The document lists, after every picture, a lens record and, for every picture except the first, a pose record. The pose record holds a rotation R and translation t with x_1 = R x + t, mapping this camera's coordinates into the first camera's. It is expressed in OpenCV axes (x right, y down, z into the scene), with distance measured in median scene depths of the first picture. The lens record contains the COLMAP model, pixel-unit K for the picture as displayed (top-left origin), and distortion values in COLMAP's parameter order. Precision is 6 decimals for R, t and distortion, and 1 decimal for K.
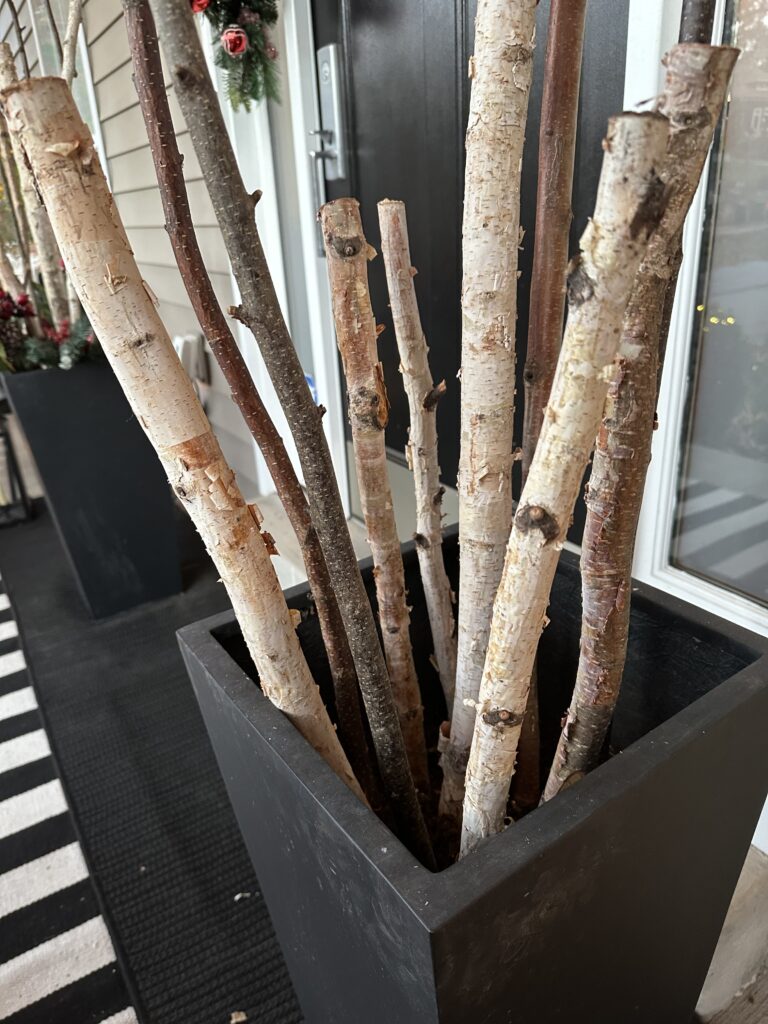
lens RADIAL K [[735.3, 0, 370.9], [0, 735.3, 513.2], [0, 0, 1]] dist [-0.028261, -0.004280]
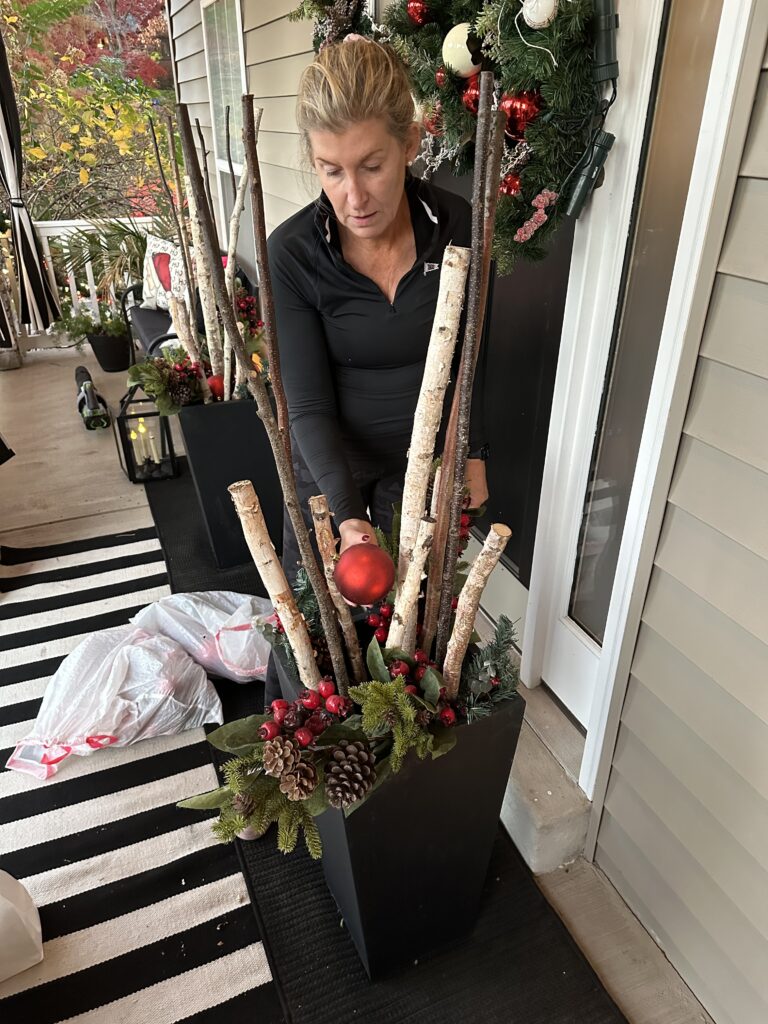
lens RADIAL K [[725.9, 0, 386.7], [0, 725.9, 511.2], [0, 0, 1]] dist [0.005299, -0.021764]
pose [[0.985285, 0.130712, -0.110123, 0.352281], [-0.117882, 0.986238, 0.115921, -0.678732], [0.123760, -0.101234, 0.987135, -1.414666]]
